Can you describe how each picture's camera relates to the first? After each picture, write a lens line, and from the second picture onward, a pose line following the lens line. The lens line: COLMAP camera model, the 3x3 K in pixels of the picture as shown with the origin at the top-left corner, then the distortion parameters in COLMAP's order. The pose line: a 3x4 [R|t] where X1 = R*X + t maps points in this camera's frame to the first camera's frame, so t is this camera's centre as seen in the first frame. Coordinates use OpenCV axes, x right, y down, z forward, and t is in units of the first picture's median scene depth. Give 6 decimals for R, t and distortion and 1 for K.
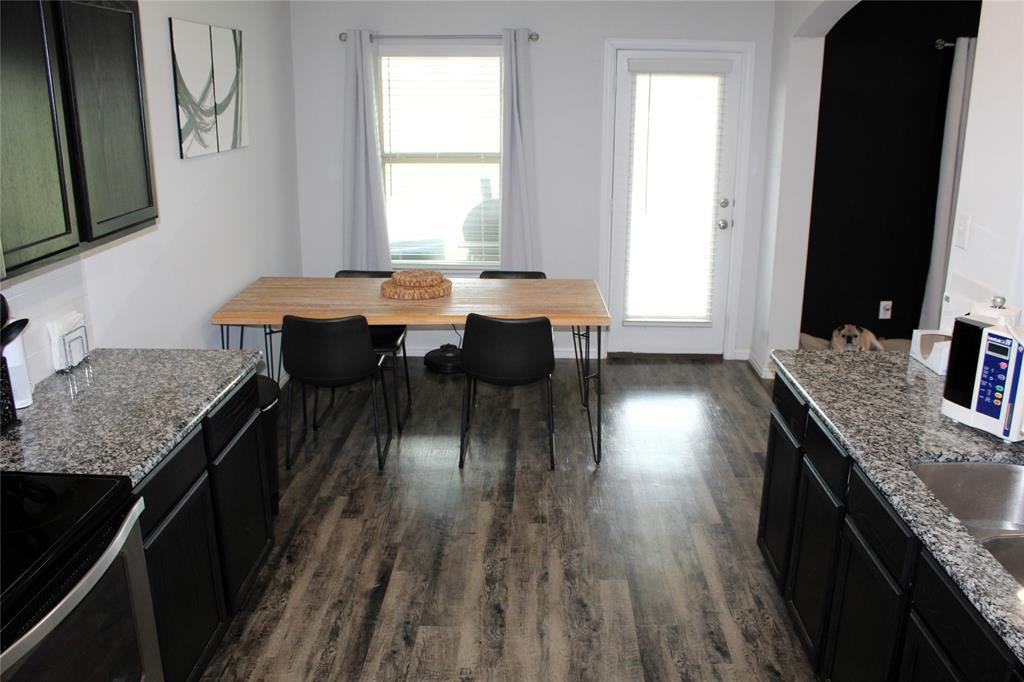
lens RADIAL K [[884.8, 0, 517.3], [0, 884.8, 349.3], [0, 0, 1]] dist [-0.177450, 0.168318]
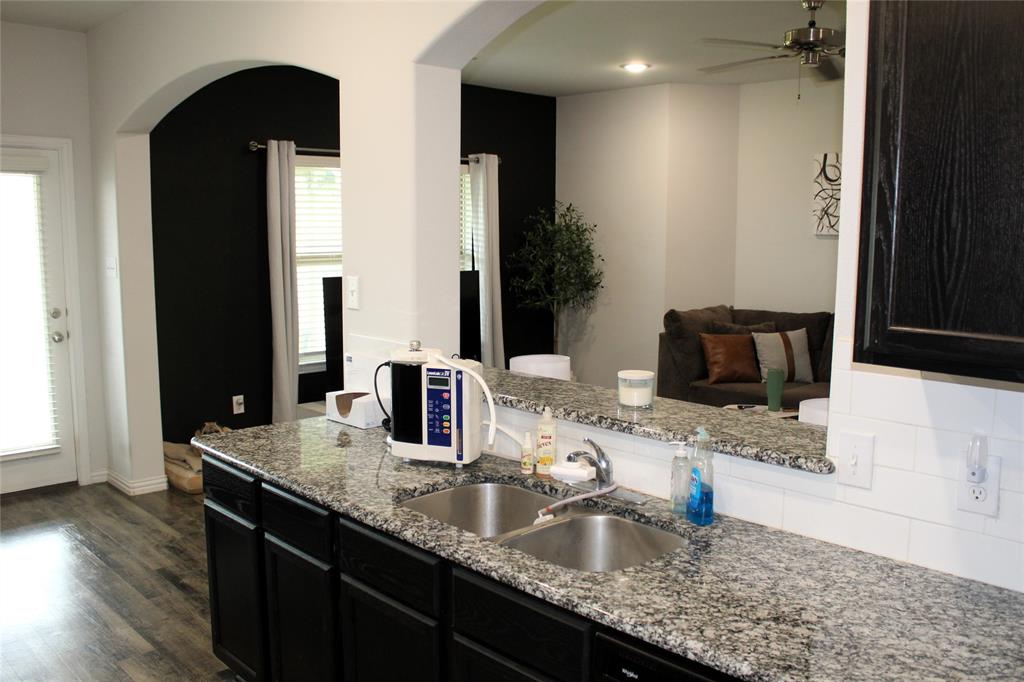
lens RADIAL K [[884.8, 0, 517.3], [0, 884.8, 349.3], [0, 0, 1]] dist [-0.177450, 0.168318]
pose [[0.698375, -0.101062, 0.708561, -0.138382], [0.201995, 0.977568, -0.059661, 0.043045], [-0.686637, 0.184792, 0.703123, 0.130933]]
